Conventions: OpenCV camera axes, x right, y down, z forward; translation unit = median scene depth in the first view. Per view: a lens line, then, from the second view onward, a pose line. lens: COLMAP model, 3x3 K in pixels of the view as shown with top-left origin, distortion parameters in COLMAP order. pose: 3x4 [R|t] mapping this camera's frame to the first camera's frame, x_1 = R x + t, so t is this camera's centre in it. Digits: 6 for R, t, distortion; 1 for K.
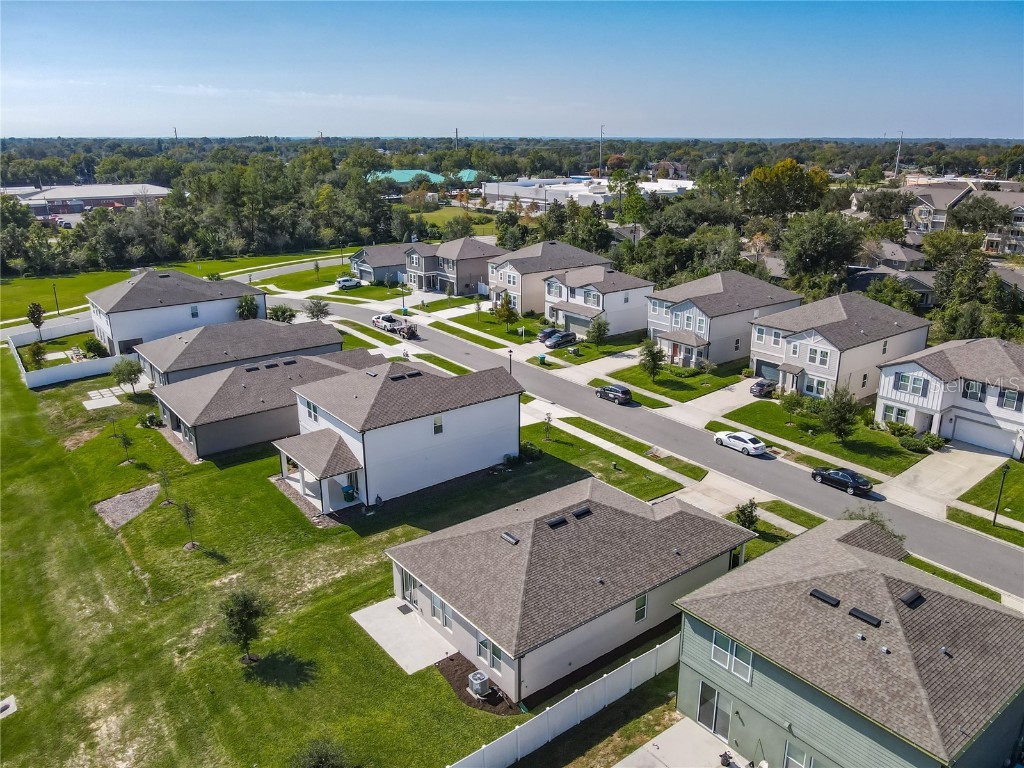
lens RADIAL K [[770.1, 0, 530.6], [0, 770.1, 404.0], [0, 0, 1]] dist [-0.013866, 0.003874]
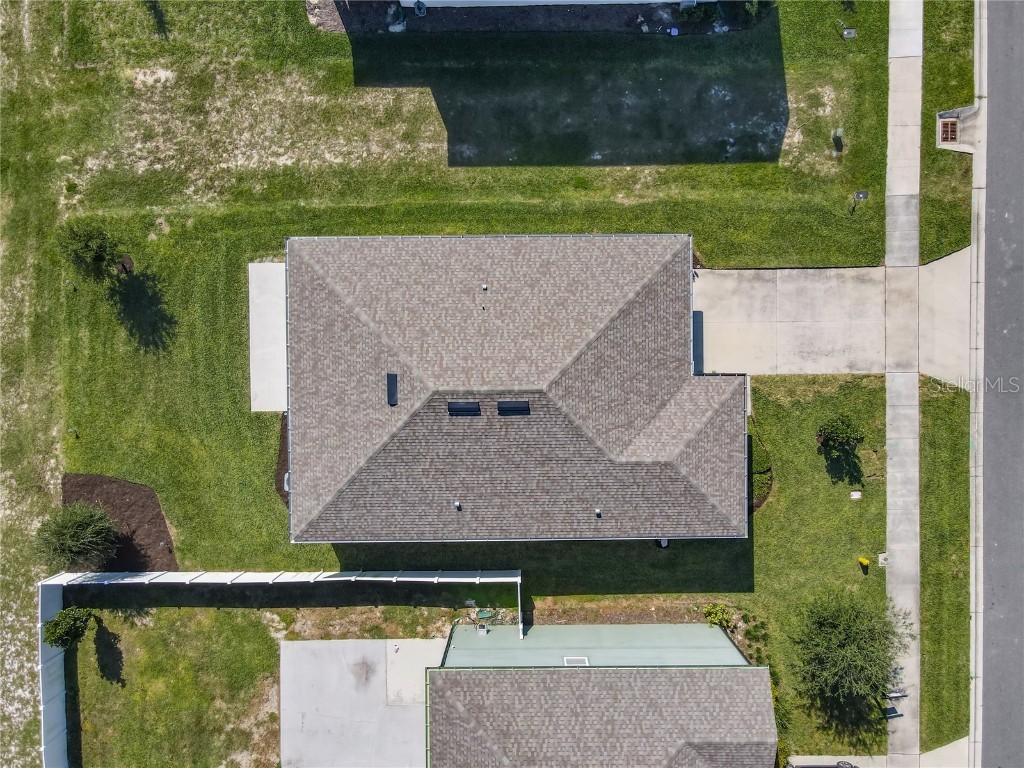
lens RADIAL K [[746.9, 0, 520.3], [0, 746.9, 385.5], [0, 0, 1]] dist [0.007122, 0.021242]
pose [[0.785035, 0.619426, 0.005559, 0.037598], [-0.201466, 0.246824, 0.947887, -0.316518], [0.585774, -0.745244, 0.318559, 0.546255]]
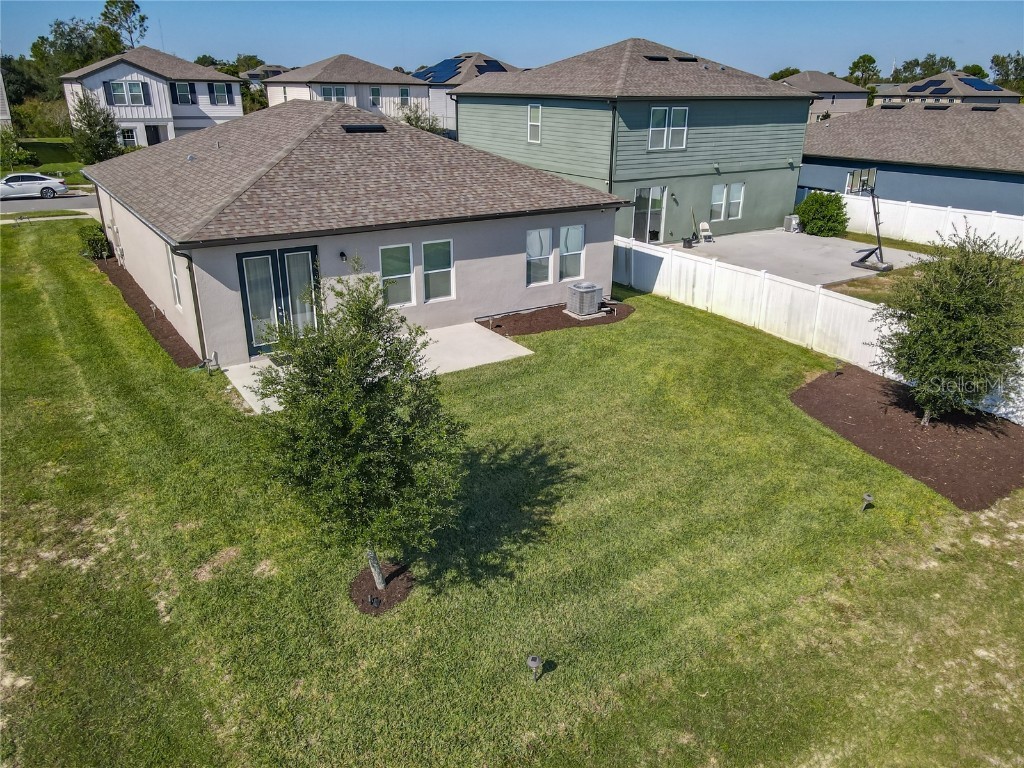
lens RADIAL K [[746.9, 0, 520.3], [0, 746.9, 385.5], [0, 0, 1]] dist [0.007122, 0.021242]
pose [[0.078788, -0.373530, 0.924266, -0.349285], [0.320458, 0.887429, 0.331325, 0.124993], [-0.943981, 0.270084, 0.189619, 0.545336]]
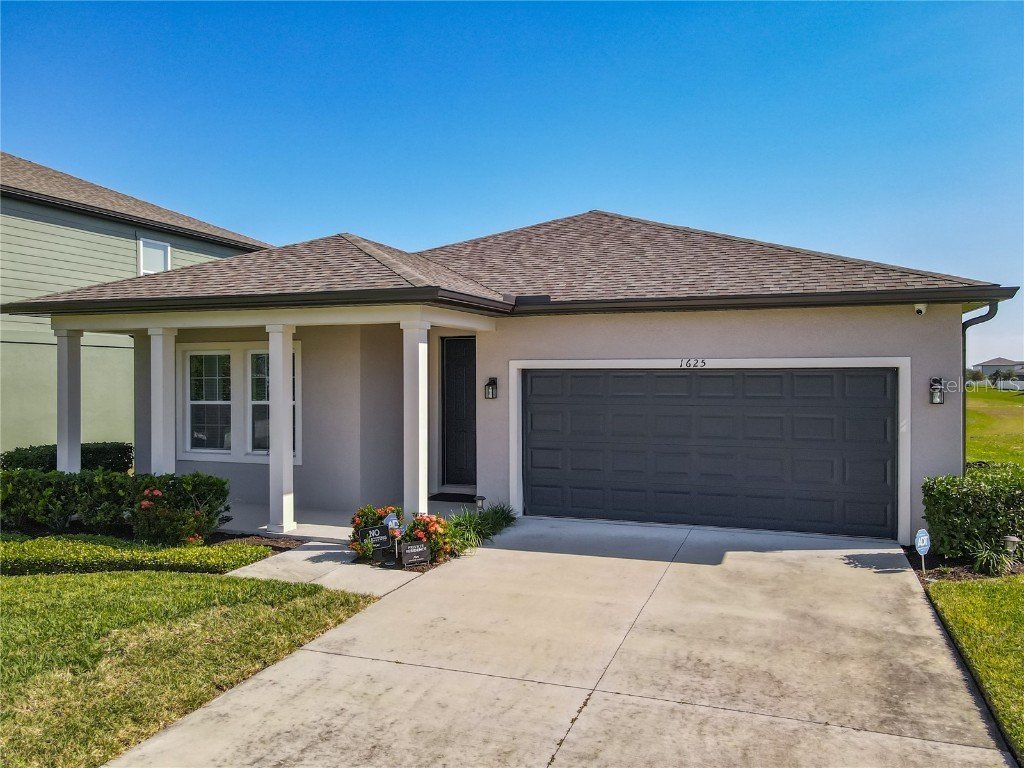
lens RADIAL K [[758.0, 0, 520.8], [0, 758.0, 384.4], [0, 0, 1]] dist [0.008483, 0.007865]
pose [[-0.858609, 0.000366, -0.512630, 0.196959], [-0.174060, 0.940382, 0.292206, 0.070936], [0.482175, 0.340119, -0.807358, 0.892396]]
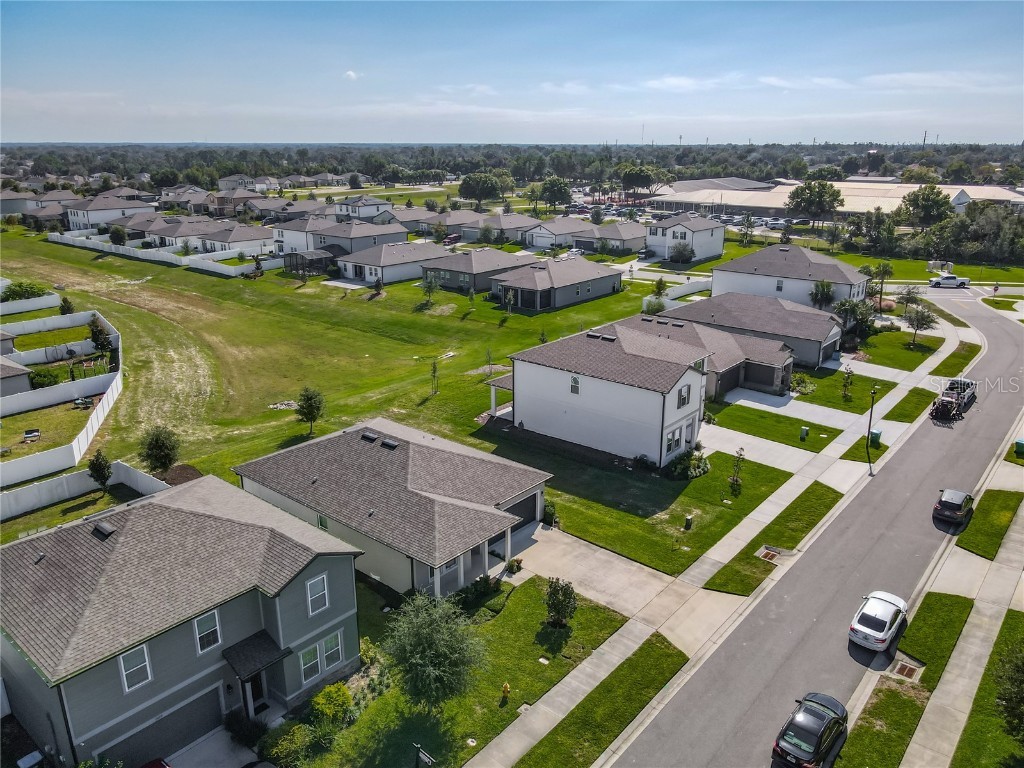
lens RADIAL K [[770.8, 0, 521.9], [0, 770.8, 385.7], [0, 0, 1]] dist [-0.032820, 0.076913]
pose [[0.201295, 0.293650, -0.934479, 0.719284], [-0.324844, 0.920031, 0.219135, -0.151458], [0.924098, 0.259449, 0.280588, 0.570395]]
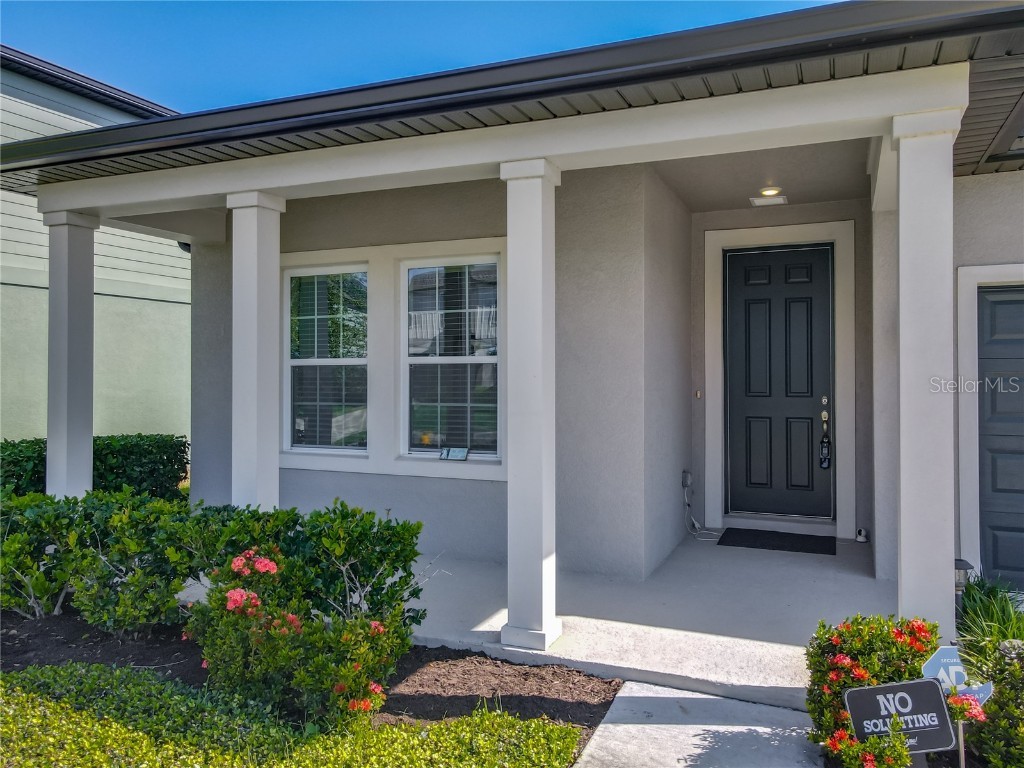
lens RADIAL K [[757.7, 0, 518.1], [0, 757.7, 362.0], [0, 0, 1]] dist [0.004042, 0.001962]
pose [[-0.880740, -0.009757, -0.473500, 0.192777], [-0.161254, 0.946228, 0.280445, 0.108104], [0.445303, 0.323353, -0.834954, 0.807838]]
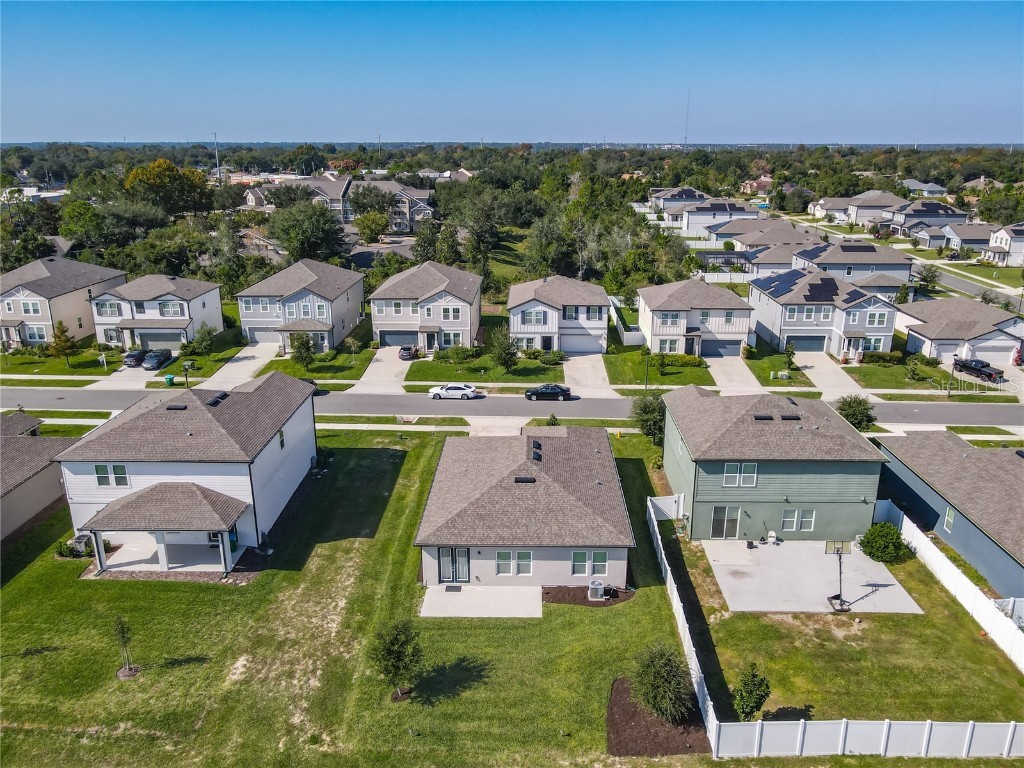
lens RADIAL K [[769.5, 0, 525.2], [0, 769.5, 380.7], [0, 0, 1]] dist [-0.002960, 0.006066]
pose [[0.634920, -0.233322, 0.736503, -0.521361], [0.256865, 0.962826, 0.083584, -0.036338], [-0.728627, 0.136113, 0.671250, 0.147380]]
